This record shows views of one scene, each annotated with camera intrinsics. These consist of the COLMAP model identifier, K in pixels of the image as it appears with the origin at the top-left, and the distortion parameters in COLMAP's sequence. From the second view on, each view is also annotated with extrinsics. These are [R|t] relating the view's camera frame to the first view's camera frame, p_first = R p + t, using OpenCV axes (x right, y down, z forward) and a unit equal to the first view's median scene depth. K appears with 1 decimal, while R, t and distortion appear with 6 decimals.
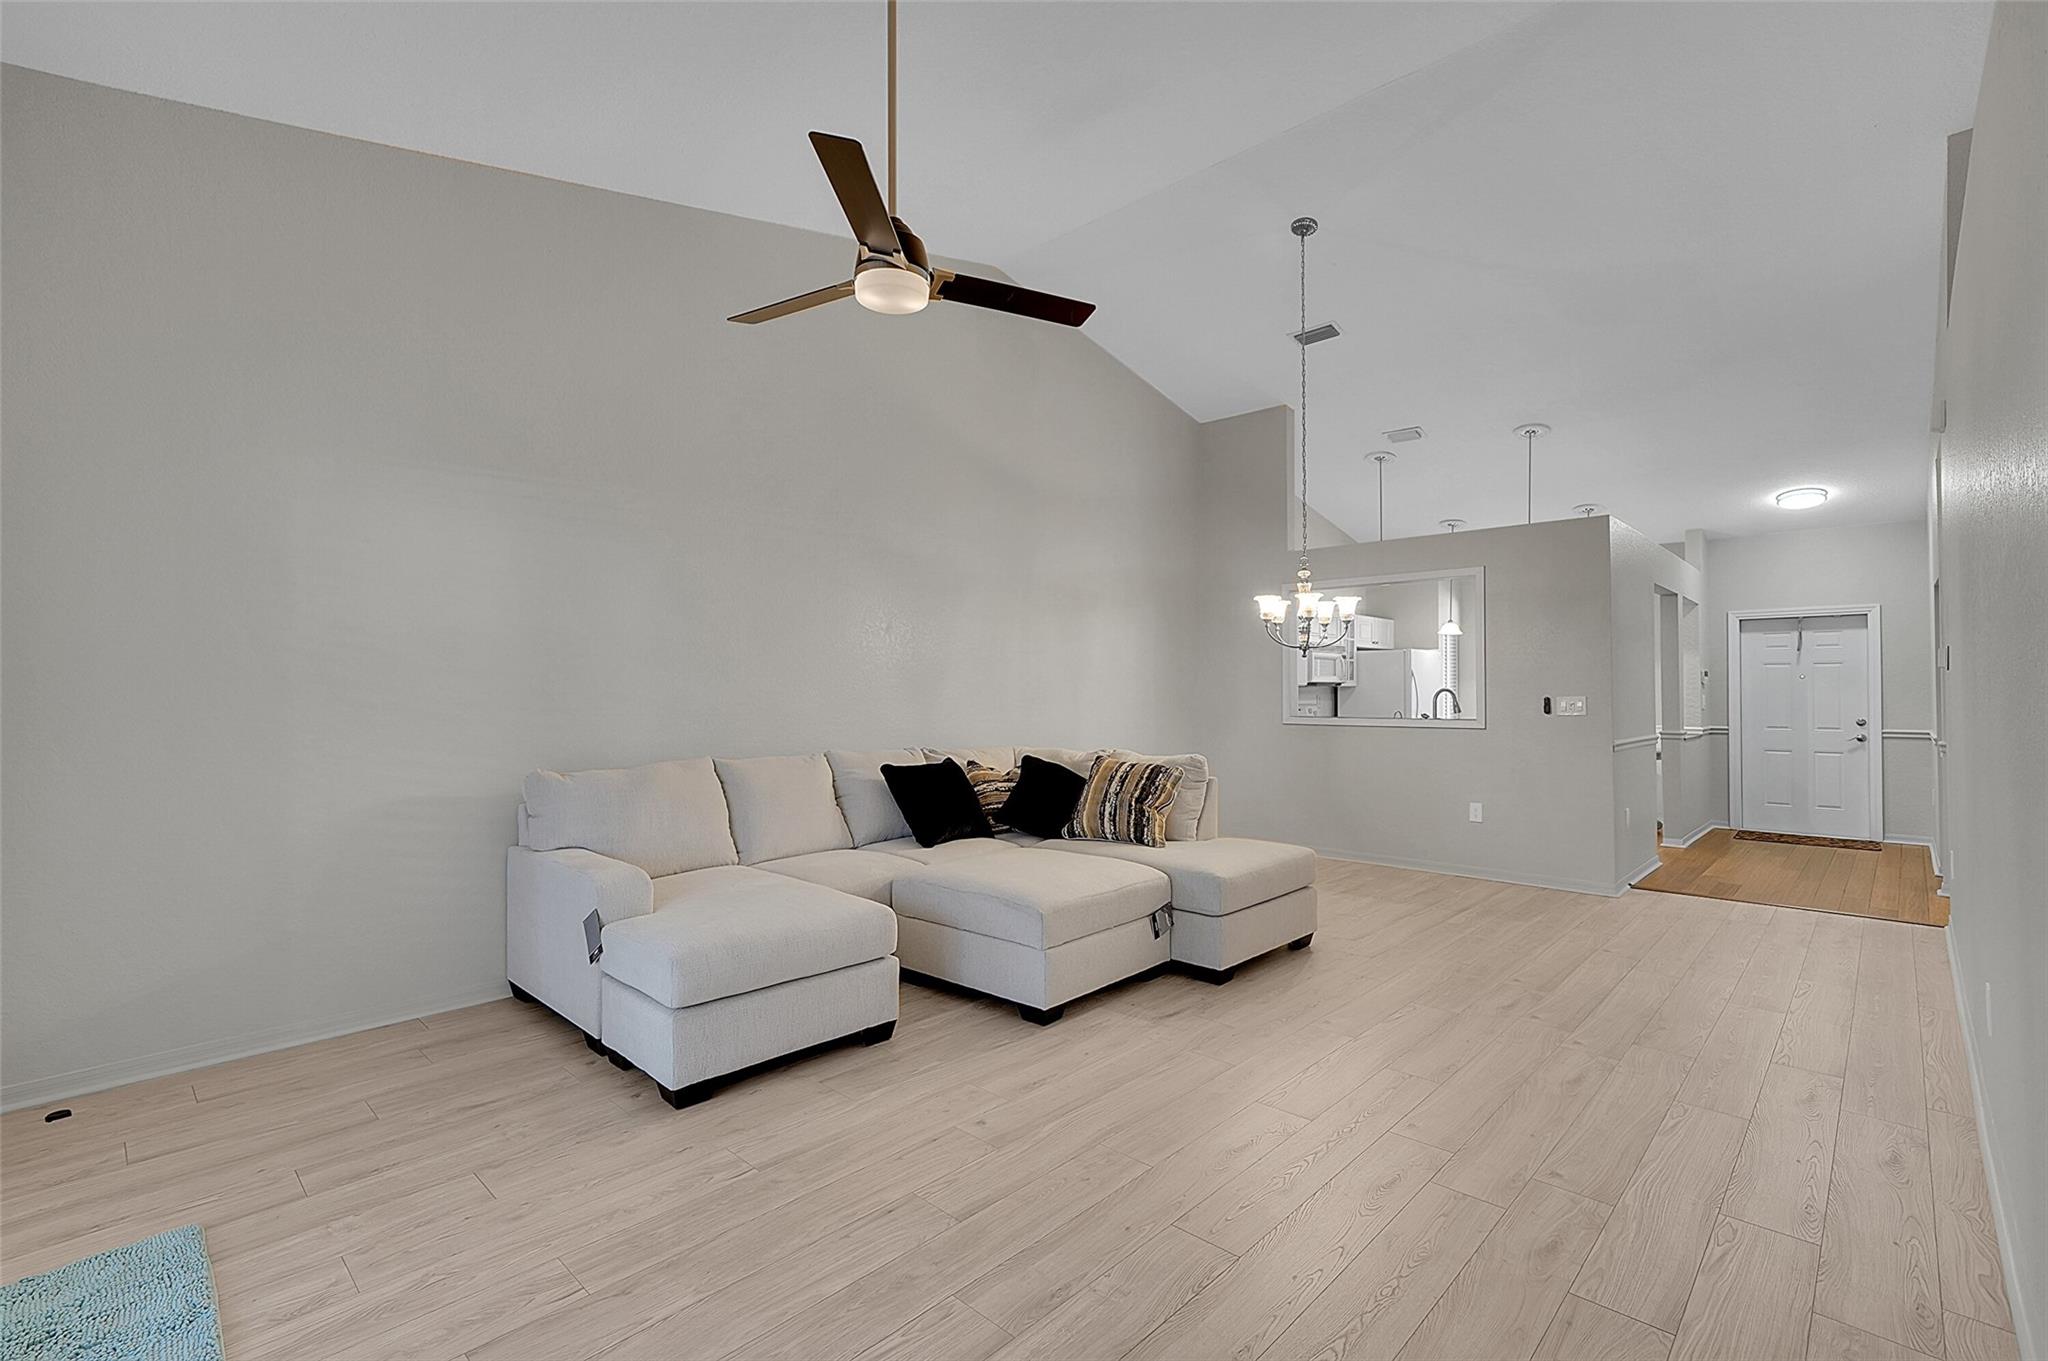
lens RADIAL K [[908.8, 0, 1024.0], [0, 908.8, 680.5], [0, 0, 1]] dist [0.004466, 0.004550]
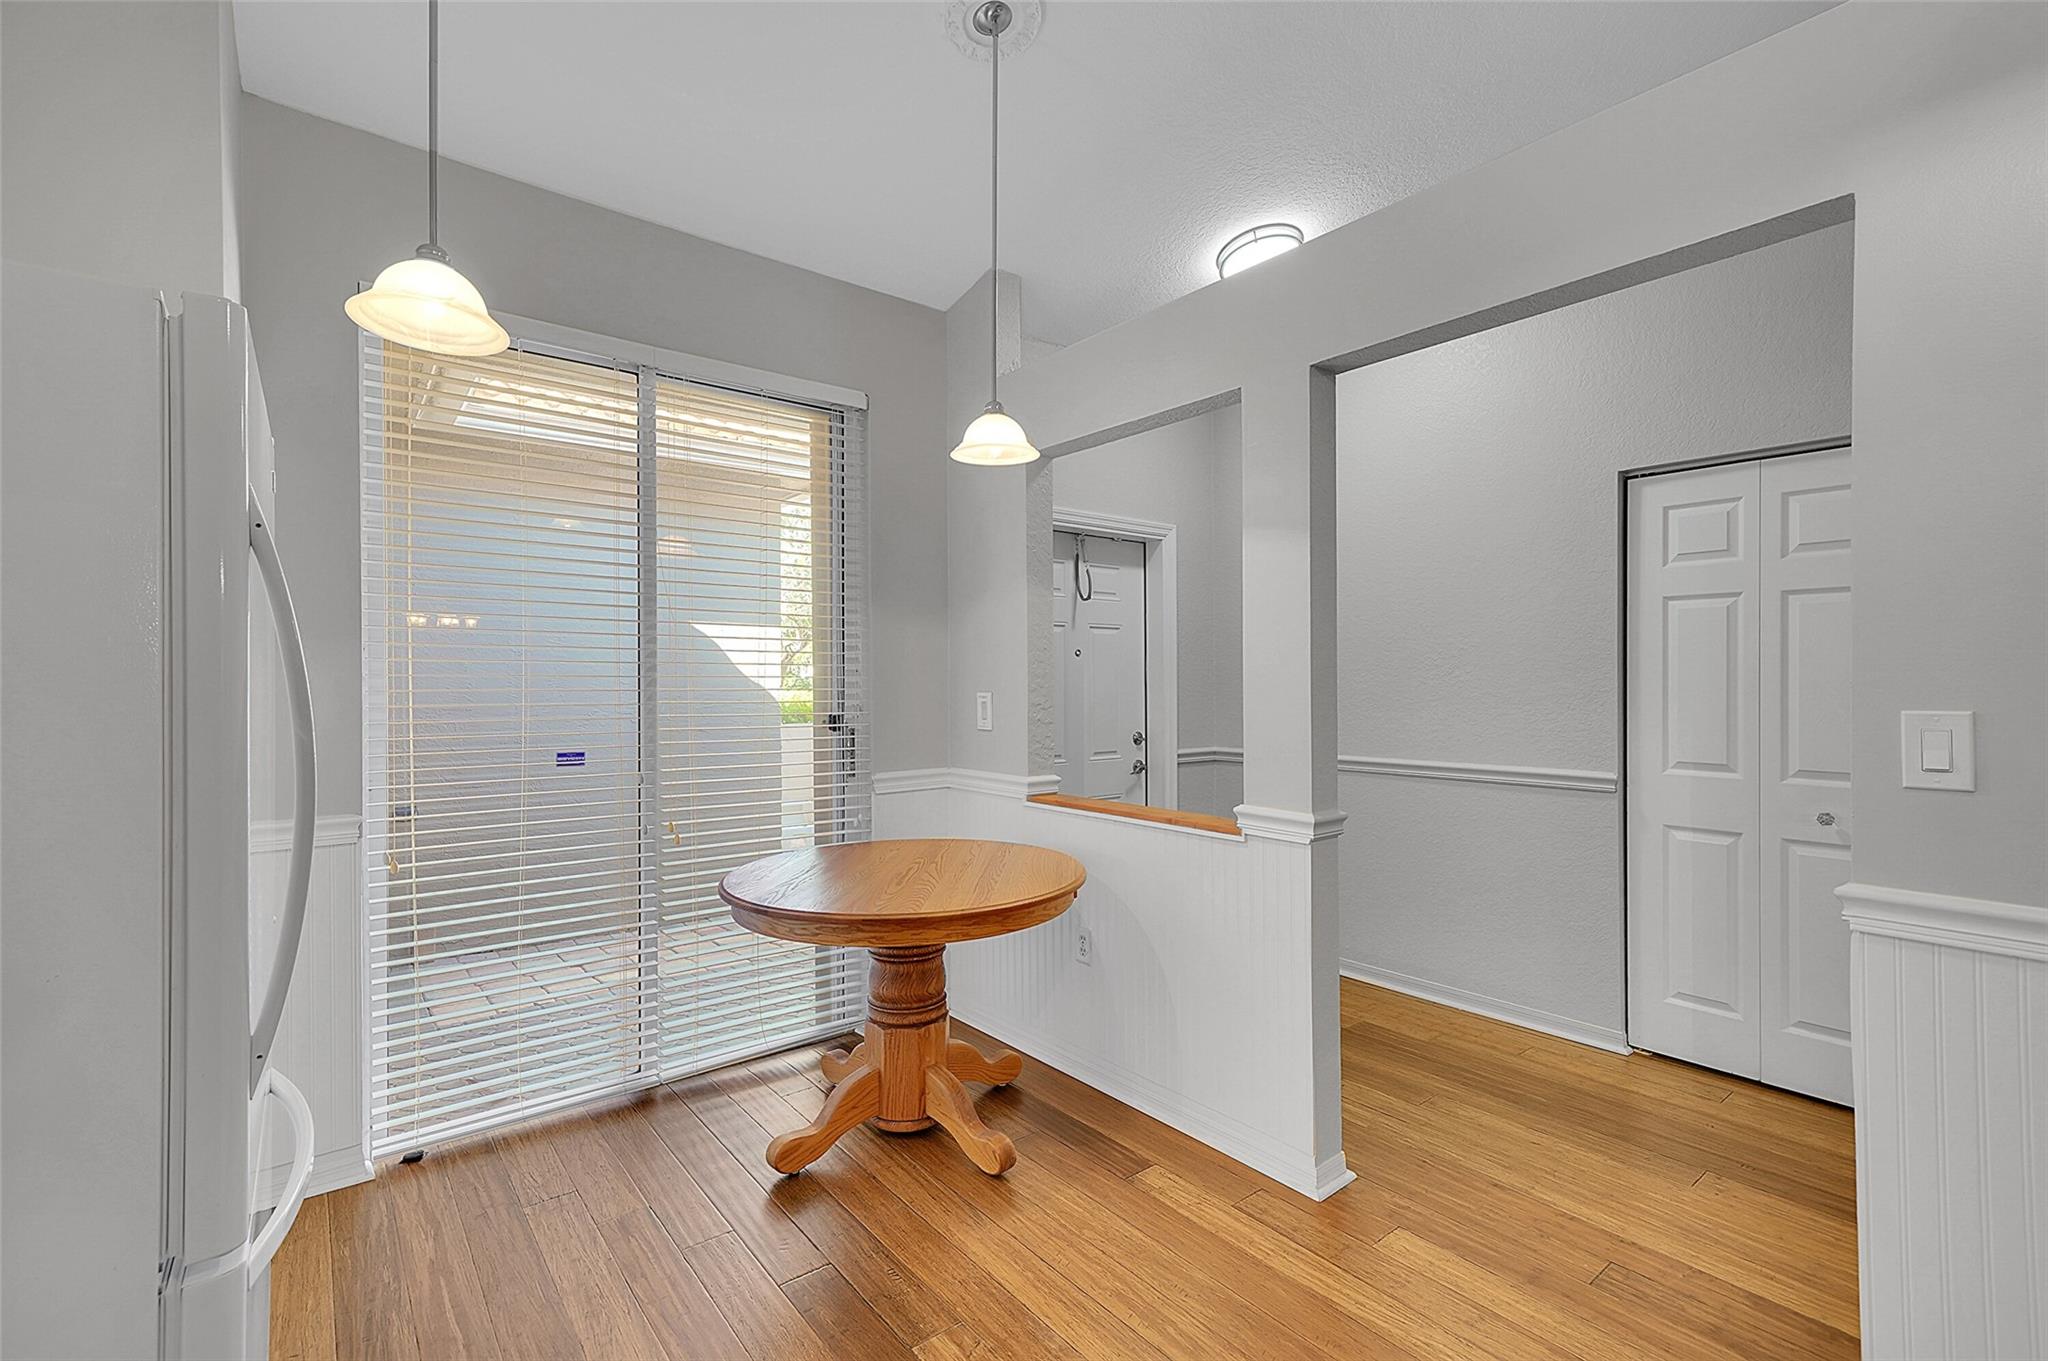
lens RADIAL K [[908.8, 0, 1024.0], [0, 908.8, 680.5], [0, 0, 1]] dist [0.004466, 0.004550]
pose [[0.135669, -0.001482, 0.990753, 0.386469], [-0.010459, 0.999941, 0.002928, 0.010974], [-0.990699, -0.010759, 0.135646, 1.052160]]
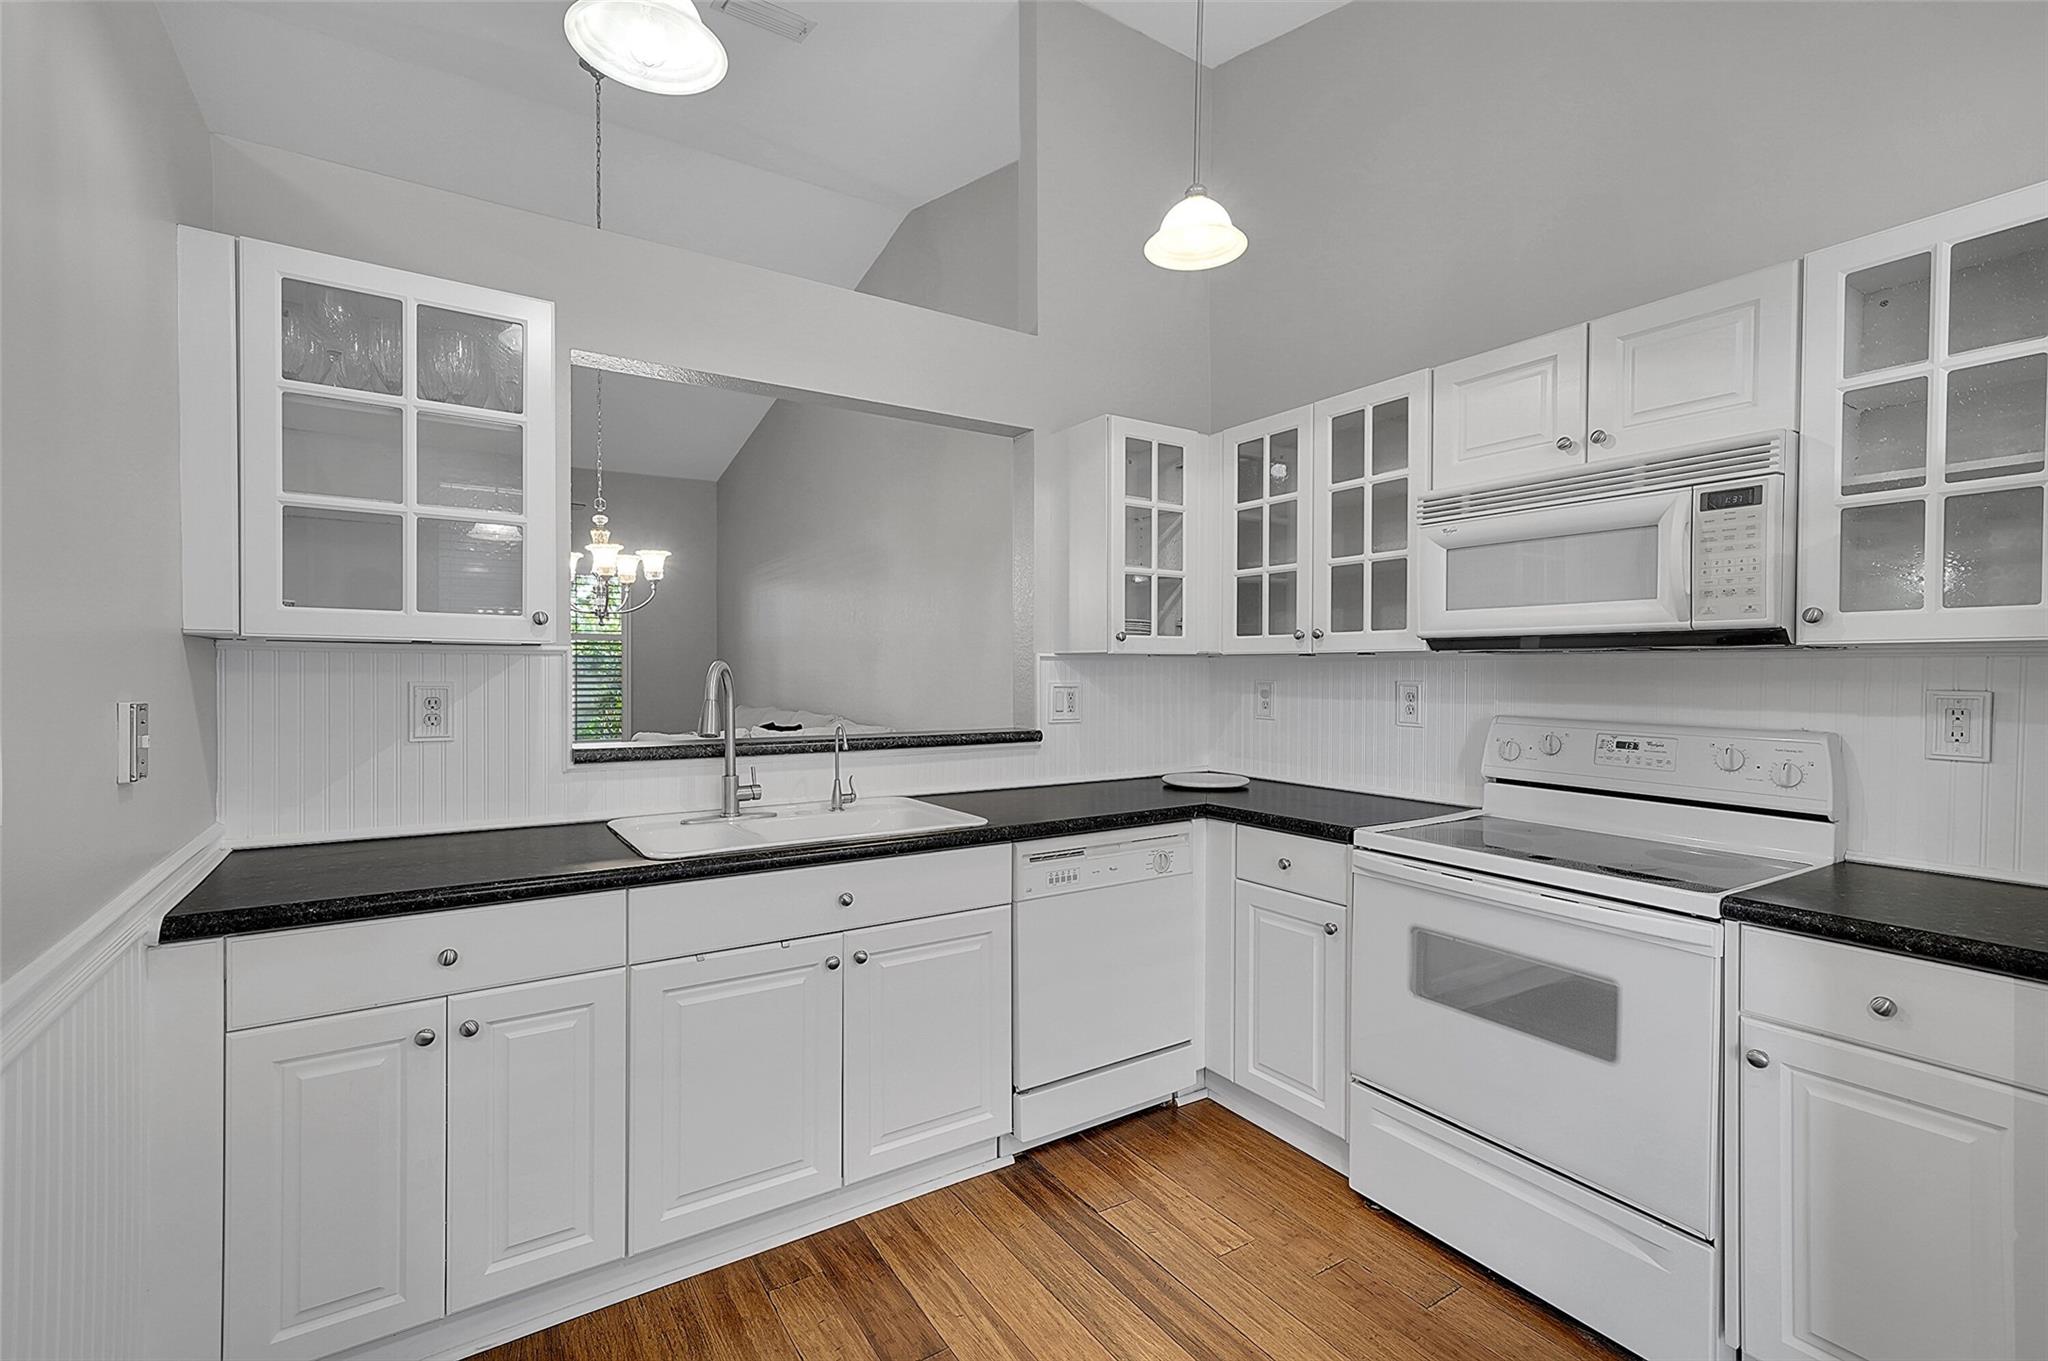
lens RADIAL K [[905.6, 0, 1024.0], [0, 905.6, 680.5], [0, 0, 1]] dist [-0.000580, 0.000090]
pose [[-0.230294, 0.011777, -0.973050, 0.679178], [0.008276, 0.999914, 0.010143, 0.012147], [0.973086, -0.005717, -0.230371, 1.051842]]
